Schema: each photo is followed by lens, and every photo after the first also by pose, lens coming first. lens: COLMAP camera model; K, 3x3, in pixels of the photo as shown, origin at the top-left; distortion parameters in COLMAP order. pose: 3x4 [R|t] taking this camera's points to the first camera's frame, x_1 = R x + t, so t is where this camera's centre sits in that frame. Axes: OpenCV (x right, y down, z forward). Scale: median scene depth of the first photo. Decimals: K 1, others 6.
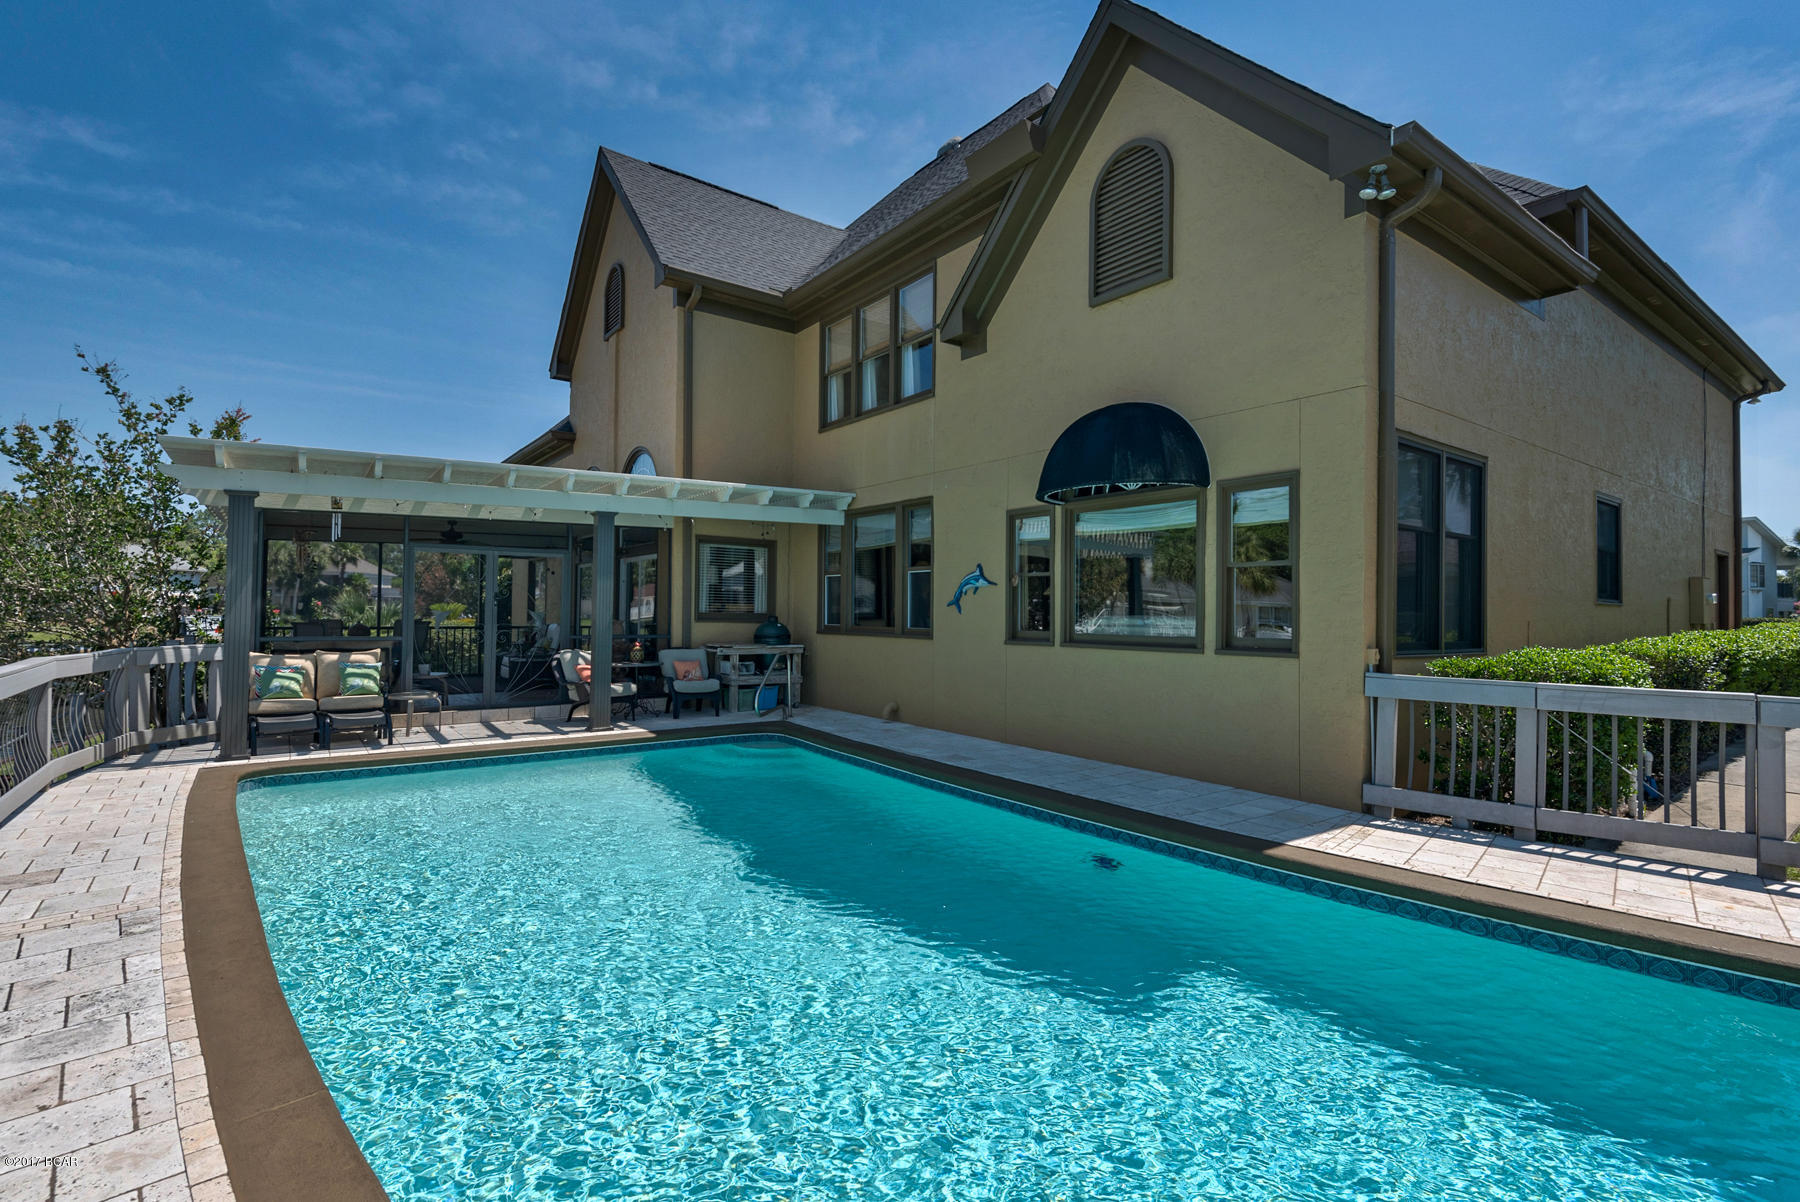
lens RADIAL K [[808.2, 0, 884.1], [0, 808.2, 587.8], [0, 0, 1]] dist [0.019583, -0.012057]
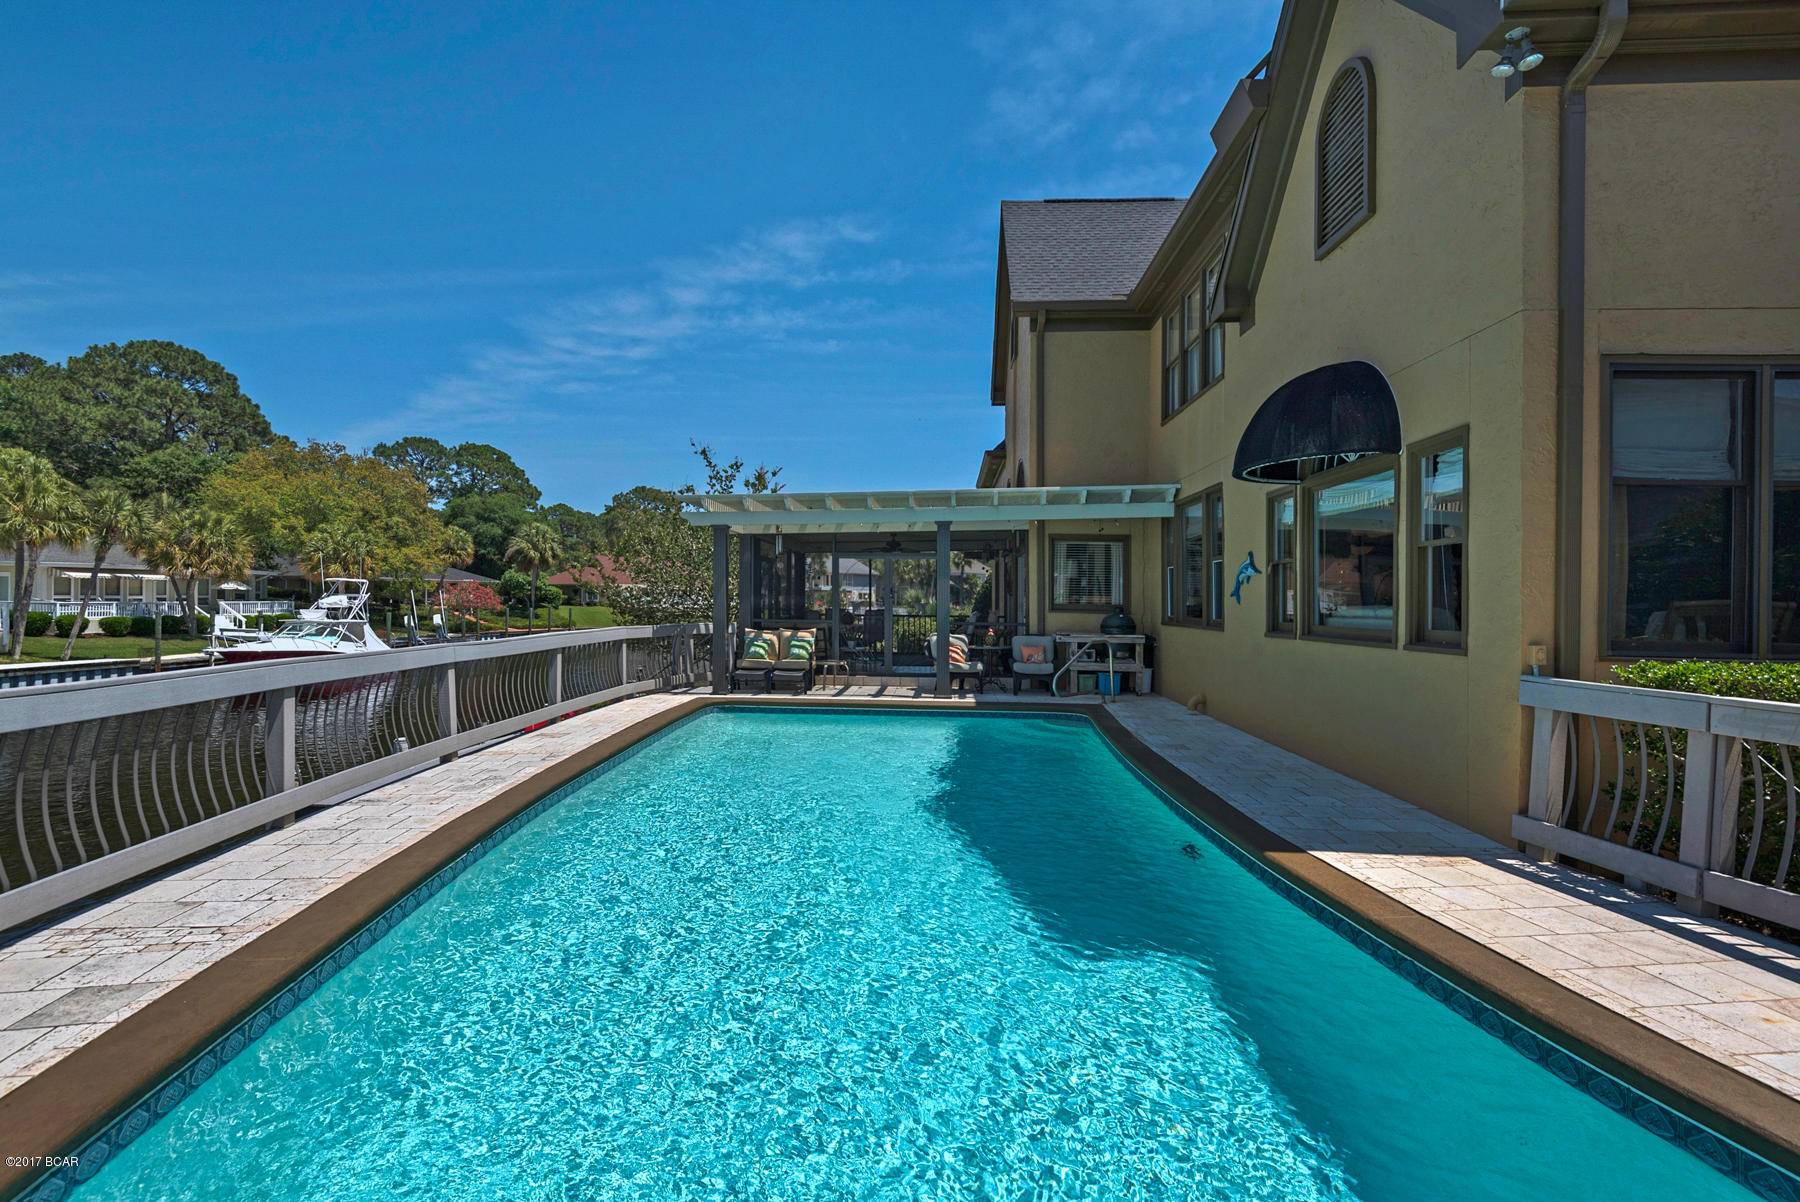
lens RADIAL K [[808.2, 0, 907.2], [0, 808.2, 602.2], [0, 0, 1]] dist [0.019583, -0.012057]
pose [[0.777424, -0.000835, -0.628976, 0.388992], [0.015807, 0.999709, 0.018210, 0.006153], [0.628778, -0.024099, 0.777211, 0.008073]]
